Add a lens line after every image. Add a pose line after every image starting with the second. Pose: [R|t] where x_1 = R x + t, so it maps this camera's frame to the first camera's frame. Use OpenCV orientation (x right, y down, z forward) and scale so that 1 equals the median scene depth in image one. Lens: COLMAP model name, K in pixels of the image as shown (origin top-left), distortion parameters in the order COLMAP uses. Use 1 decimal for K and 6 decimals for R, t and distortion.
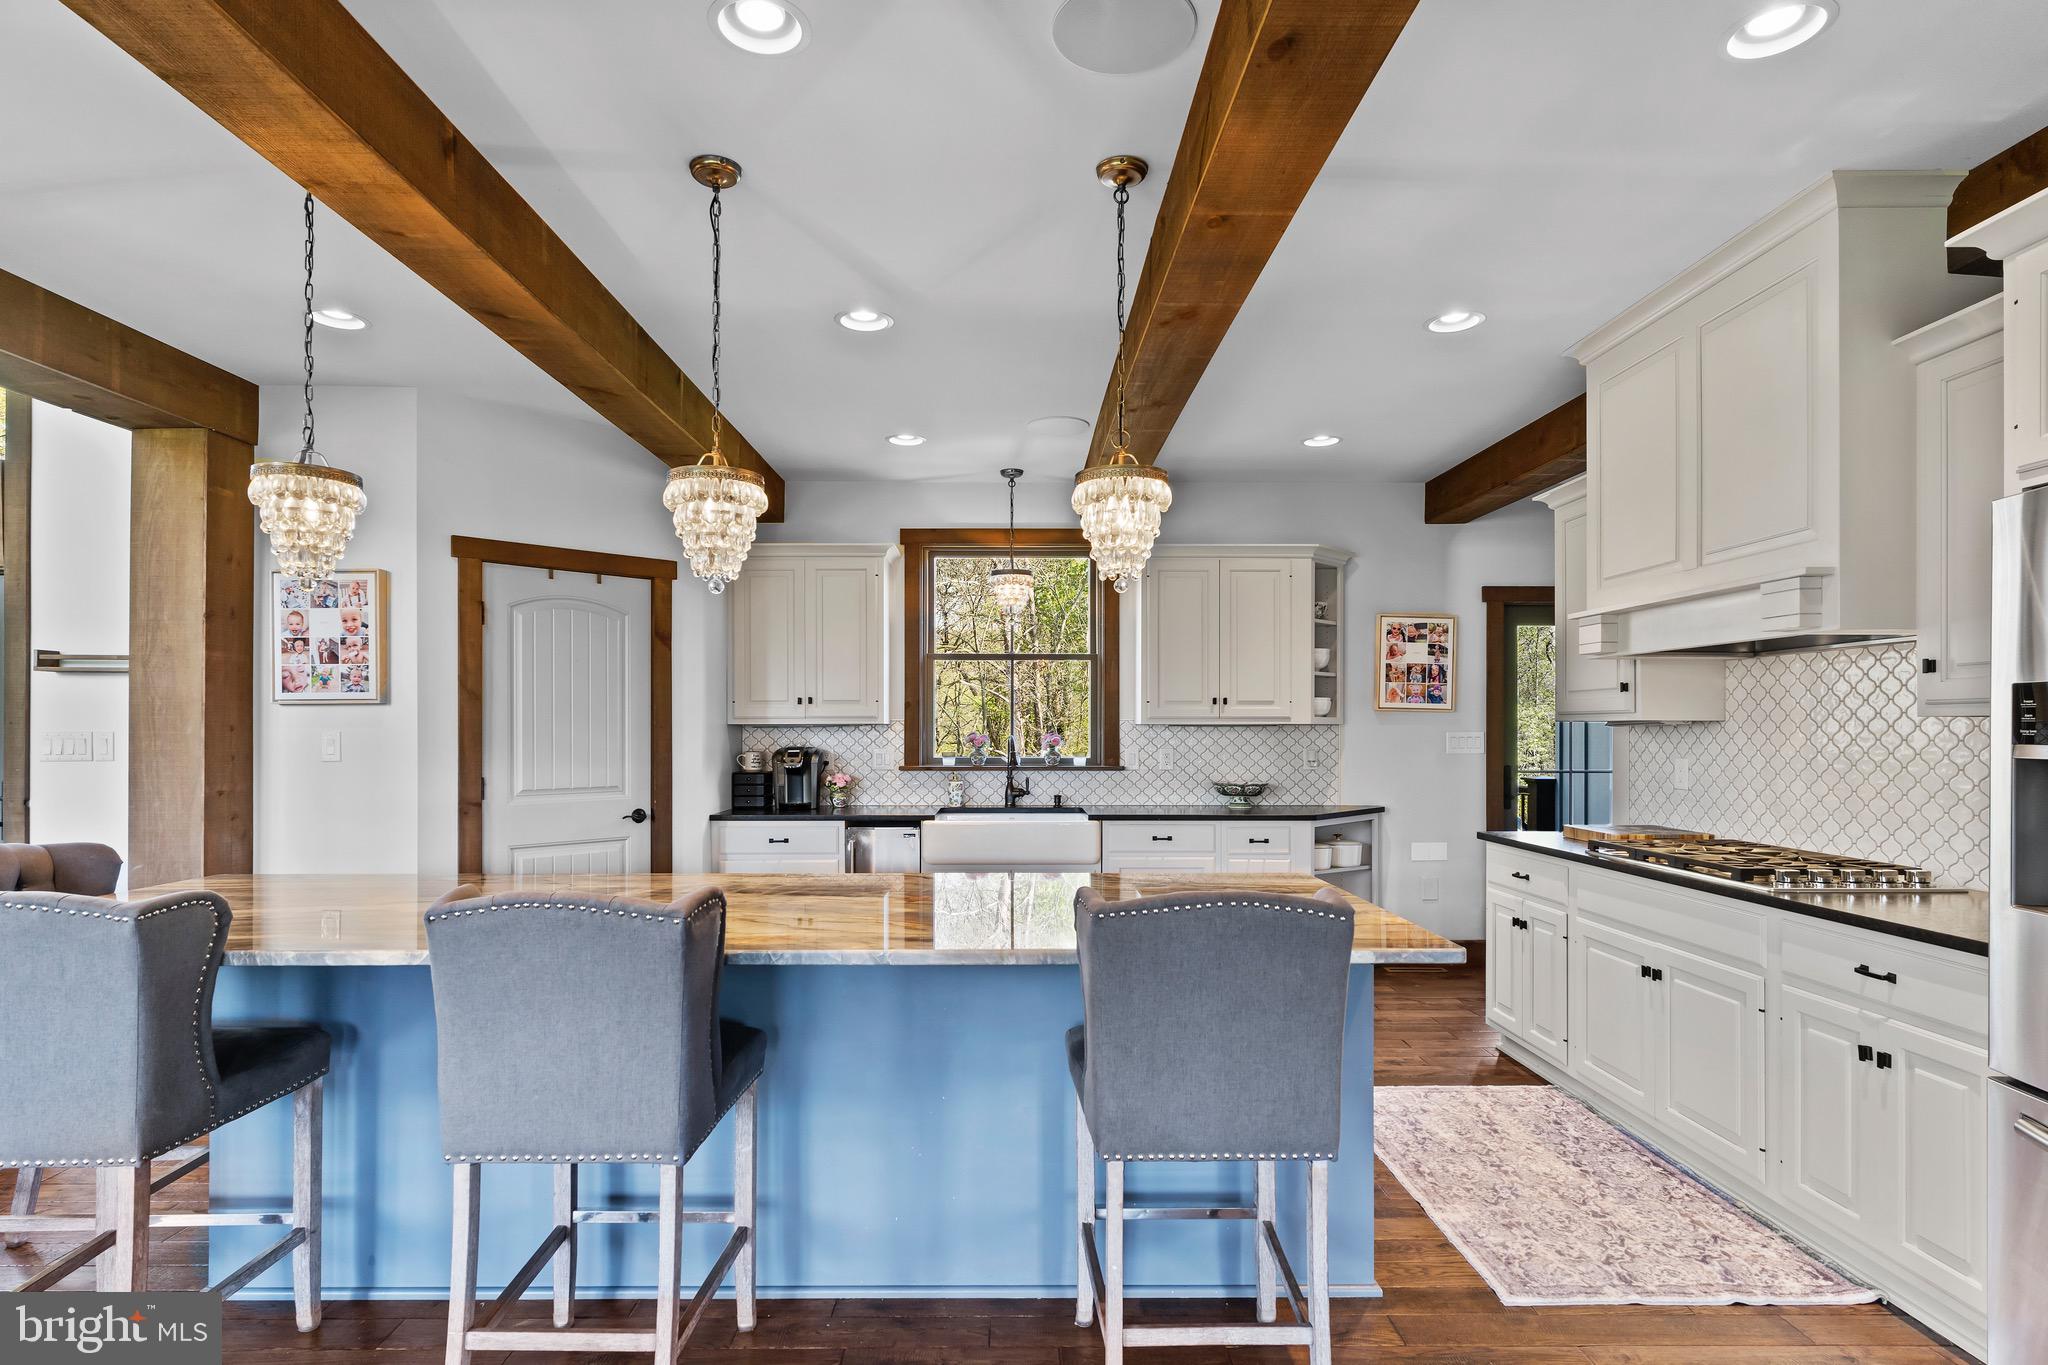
lens RADIAL K [[1056.0, 0, 1013.8], [0, 1056.0, 717.0], [0, 0, 1]] dist [-0.007772, 0.003218]
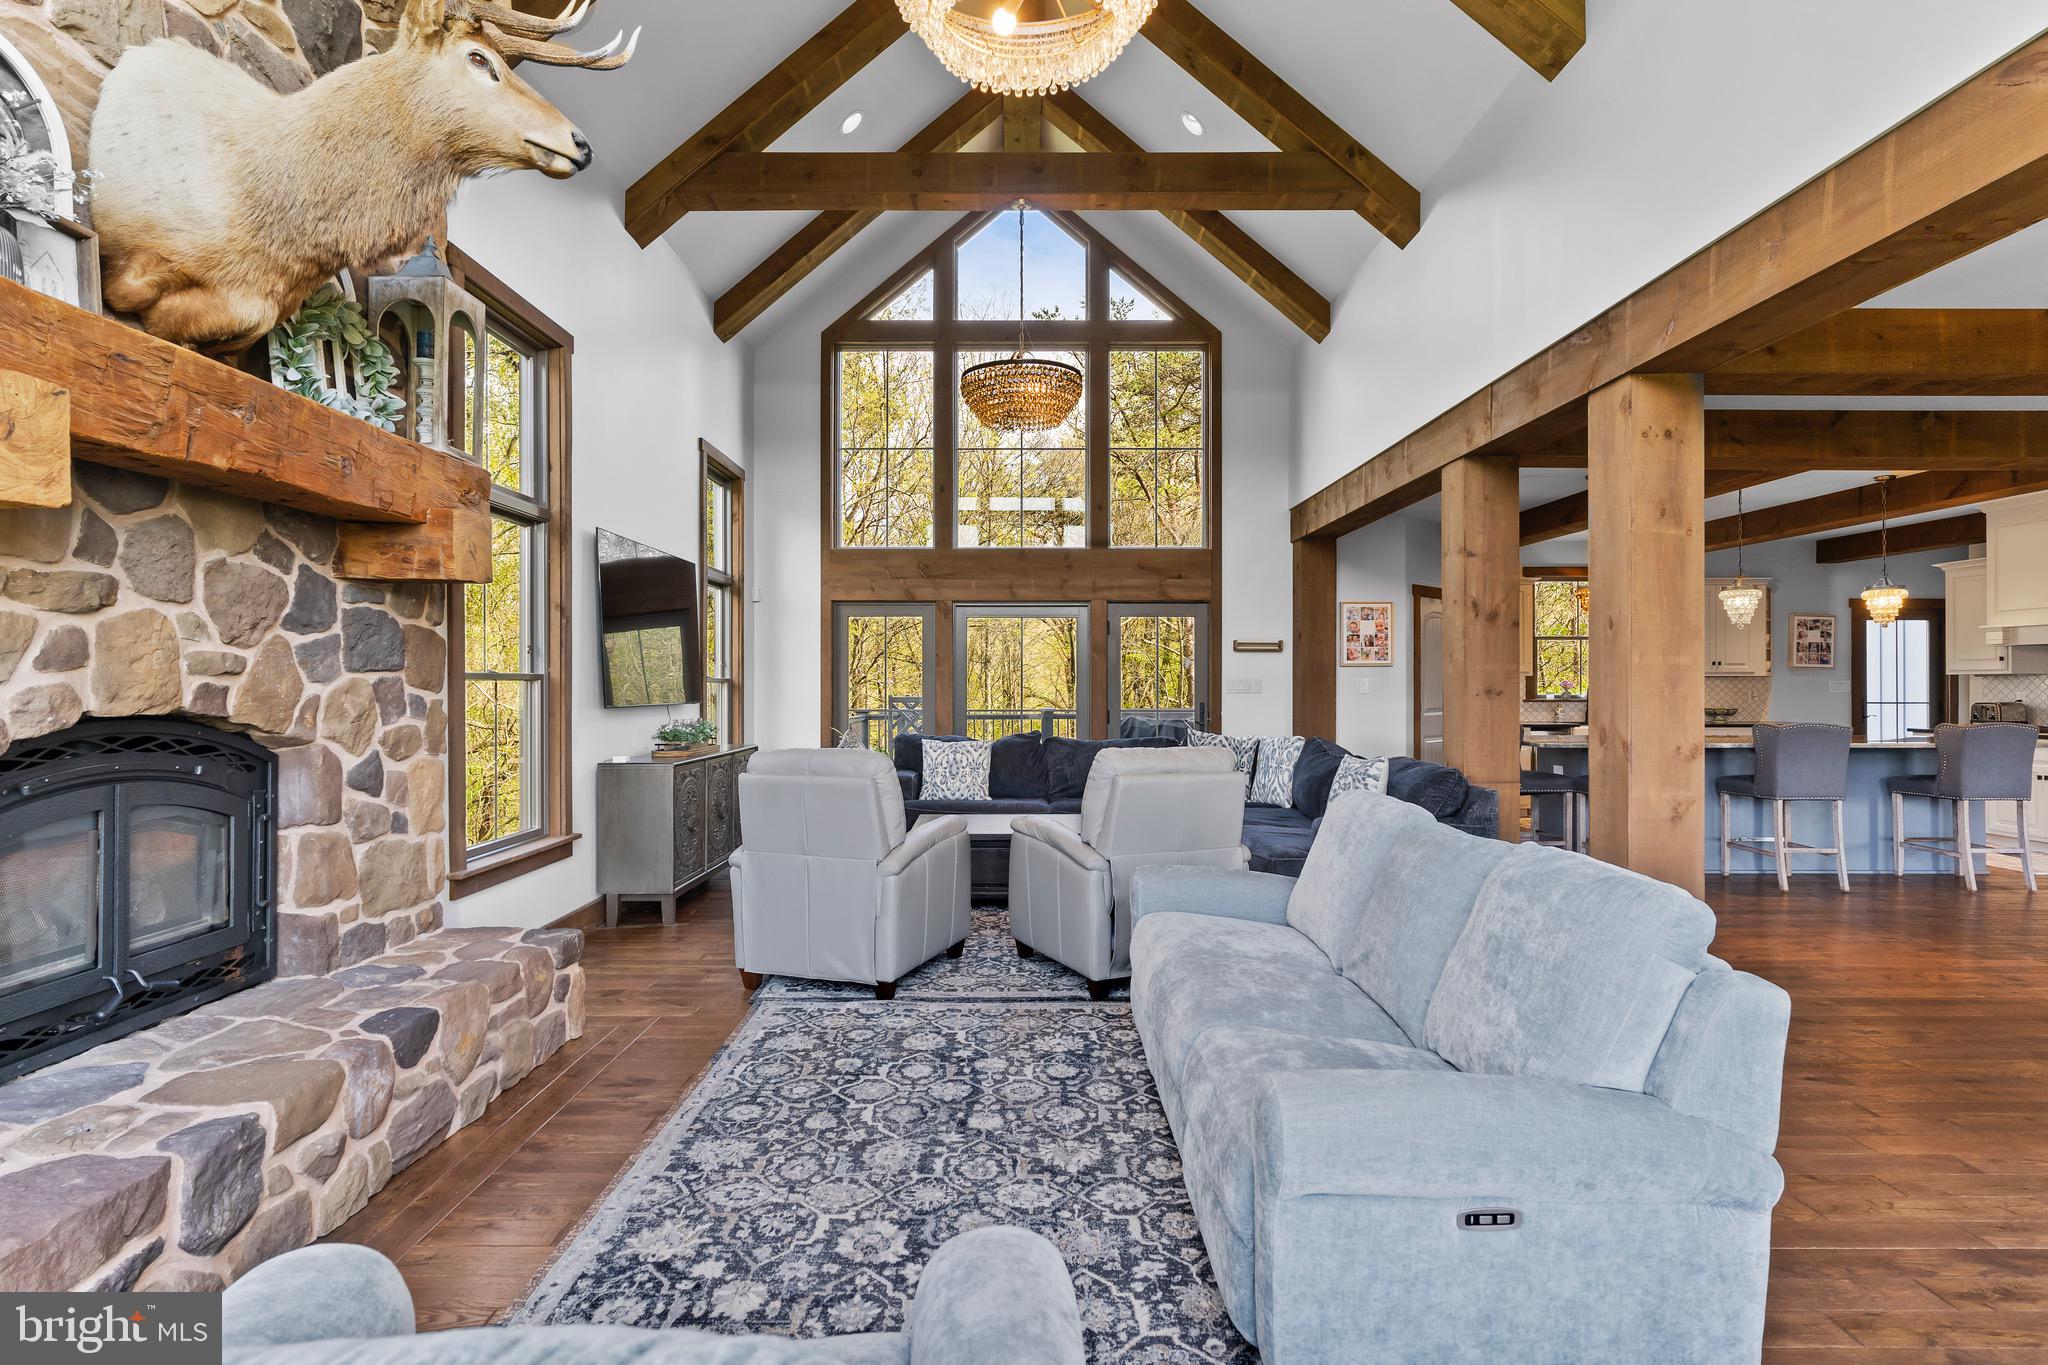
lens RADIAL K [[1056.0, 0, 1022.3], [0, 1056.0, 677.0], [0, 0, 1]] dist [-0.007772, 0.003218]
pose [[0.999996, -0.000096, -0.002719, -1.005845], [0.000111, 0.999985, 0.005462, -0.000958], [0.002719, -0.005463, 0.999981, -0.839961]]
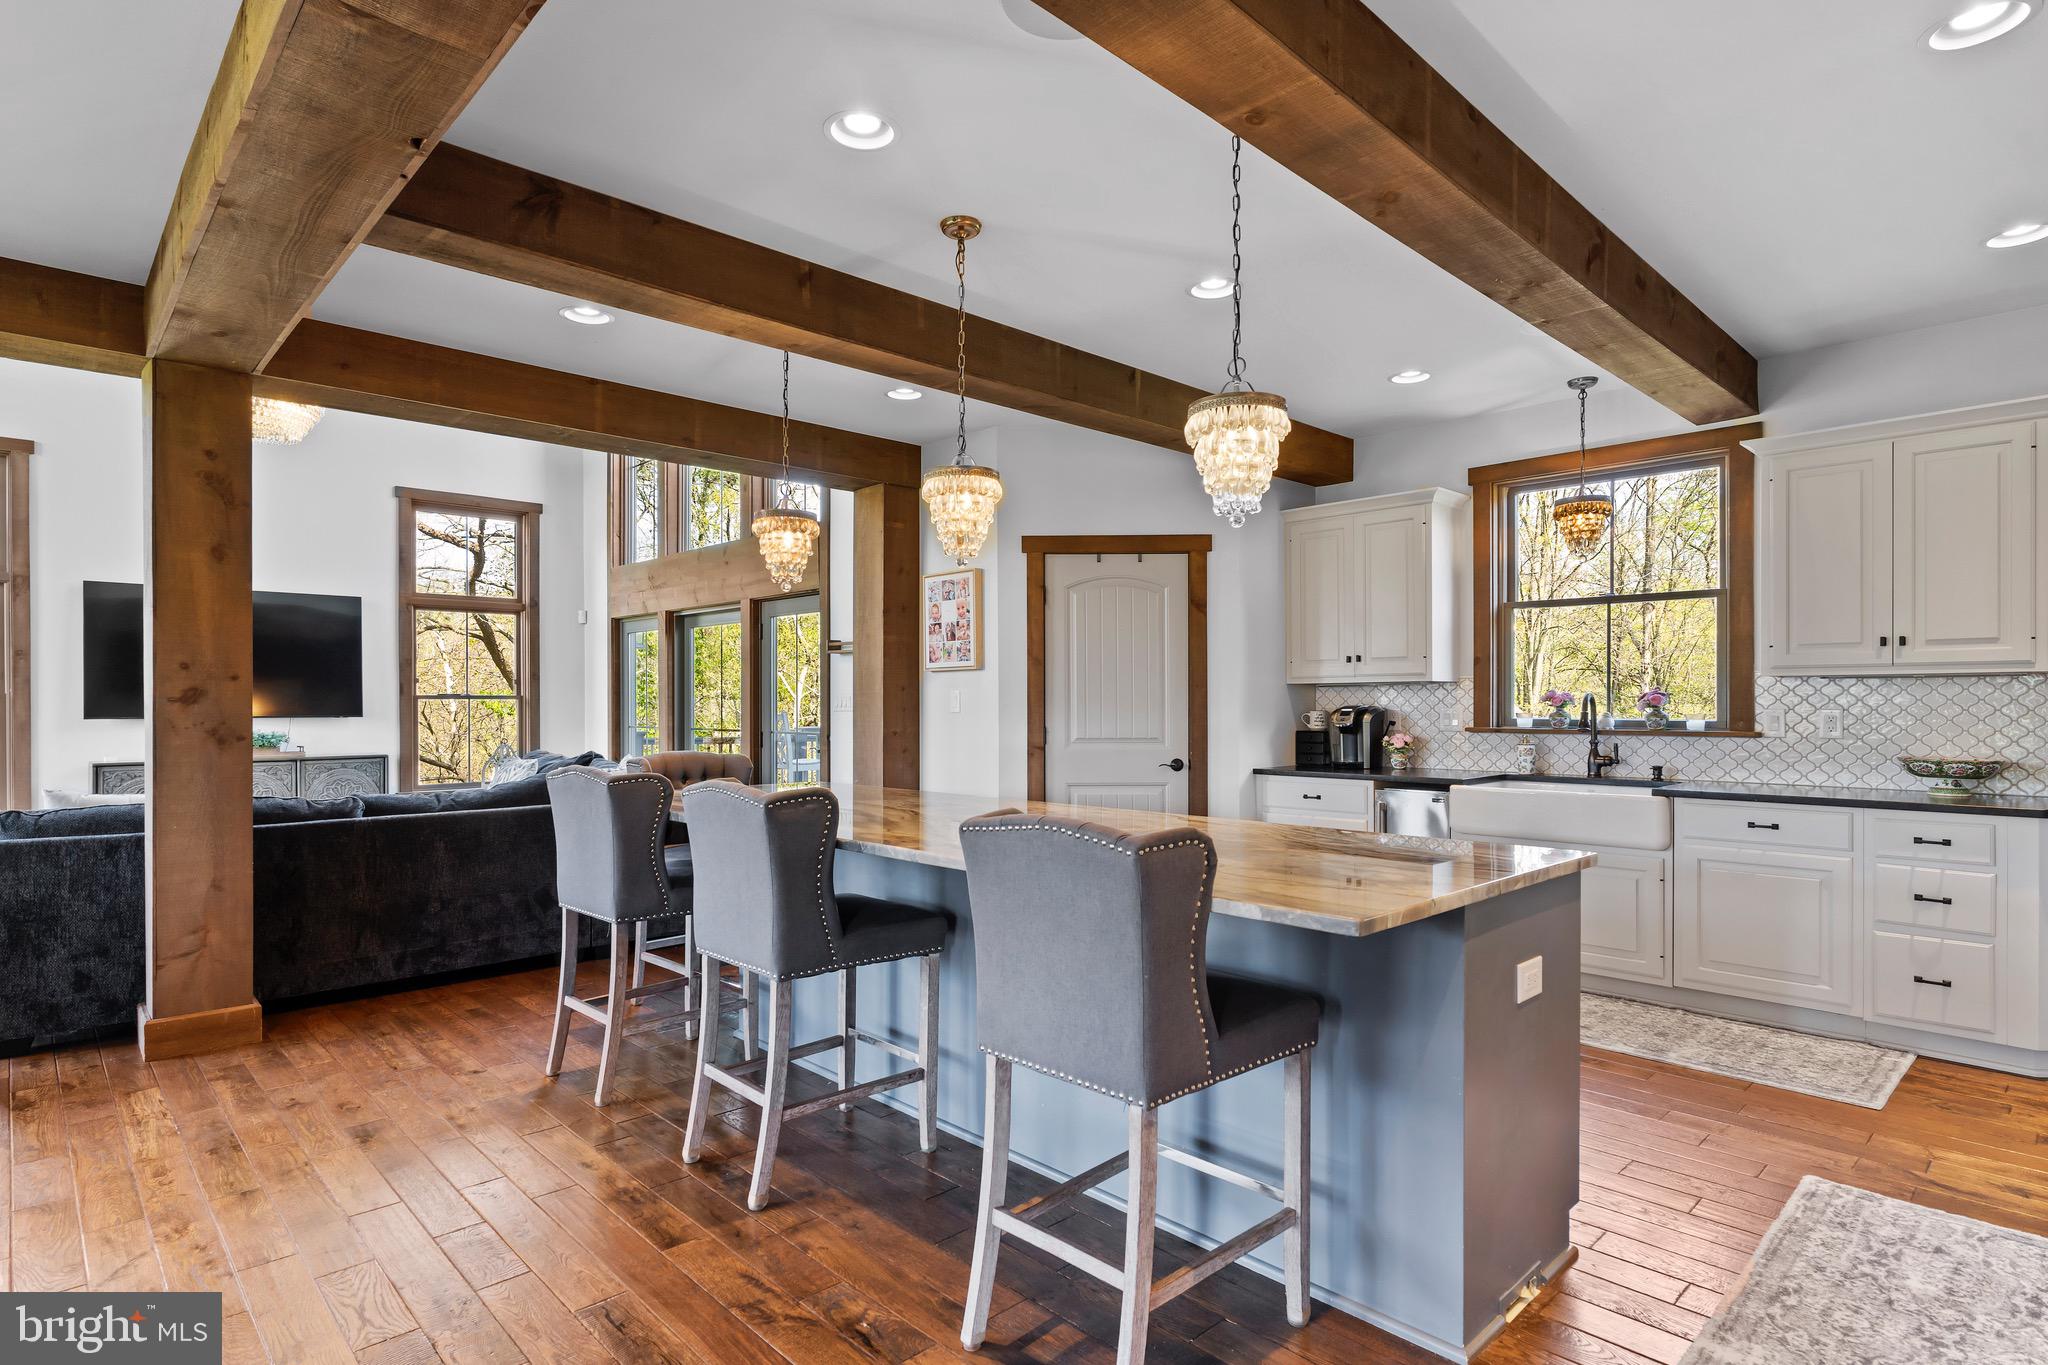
lens RADIAL K [[1056.0, 0, 1006.3], [0, 1056.0, 699.6], [0, 0, 1]] dist [-0.007772, 0.003218]
pose [[0.684667, -0.002197, -0.728853, 0.299067], [0.010271, 0.999925, 0.006633, 0.013010], [0.728784, -0.012027, 0.684638, 0.084105]]
